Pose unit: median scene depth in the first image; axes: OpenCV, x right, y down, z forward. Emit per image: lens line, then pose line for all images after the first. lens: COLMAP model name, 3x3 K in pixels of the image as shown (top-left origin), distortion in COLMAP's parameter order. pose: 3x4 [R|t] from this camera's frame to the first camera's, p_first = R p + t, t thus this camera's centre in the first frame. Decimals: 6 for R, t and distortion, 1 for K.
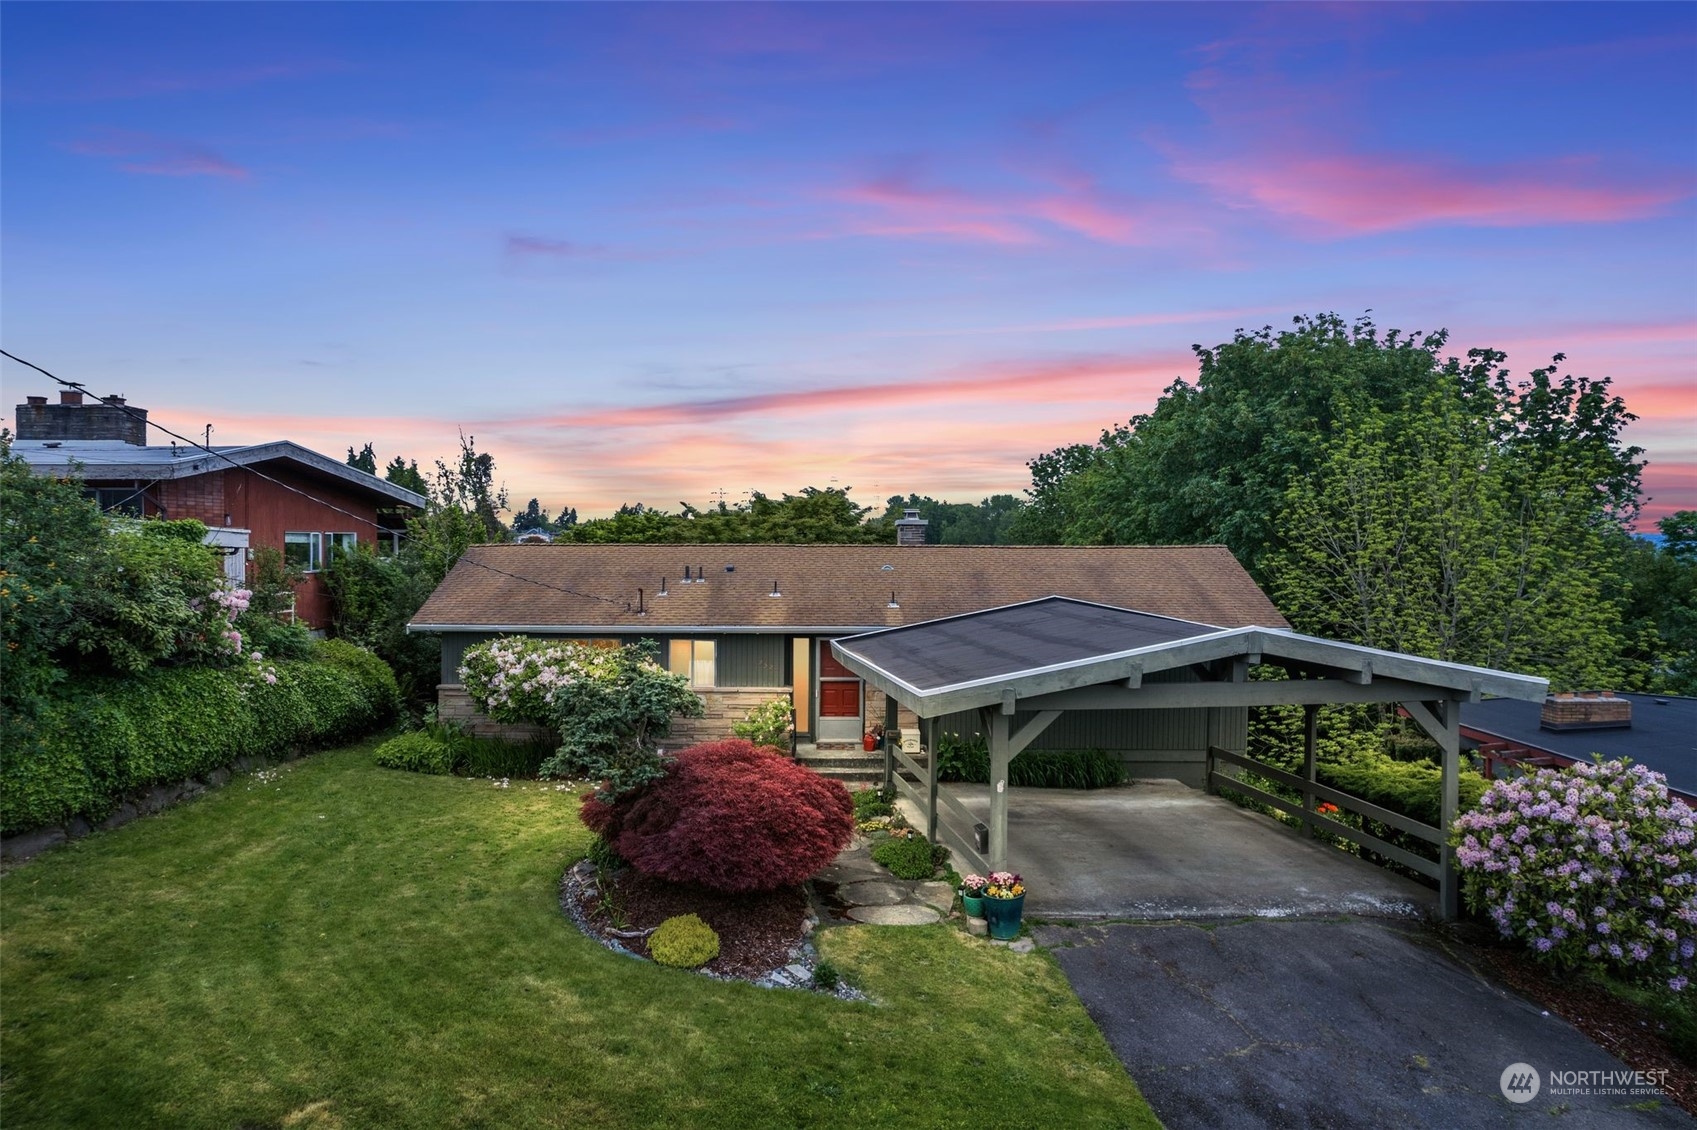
lens RADIAL K [[886.9, 0, 848.5], [0, 886.9, 565.0], [0, 0, 1]] dist [-0.001149, -0.000091]
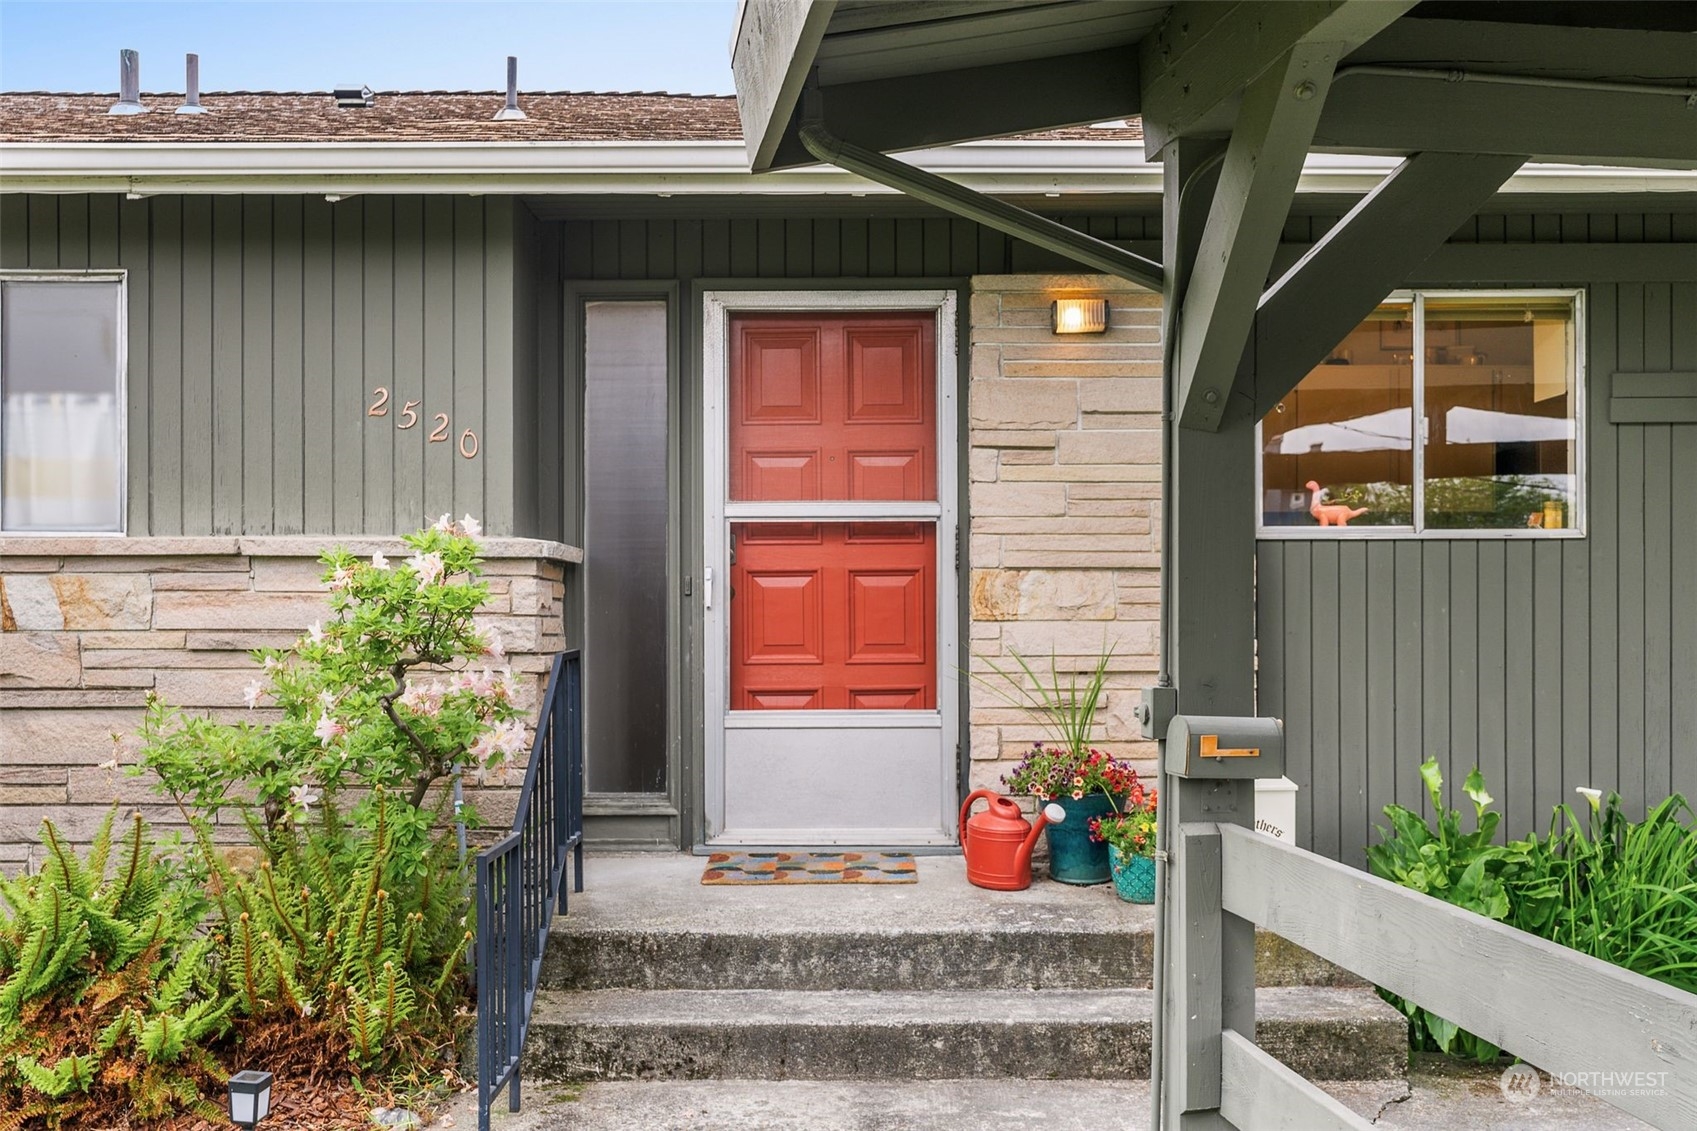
lens RADIAL K [[1554.1, 0, 848.5], [0, 1554.1, 565.5], [0, 0, 1]] dist [0.006687, 0.003655]
pose [[0.999691, -0.013749, -0.020722, 0.000713], [0.013555, 0.999863, -0.009479, 0.147850], [0.020849, 0.009195, 0.999740, 0.690026]]
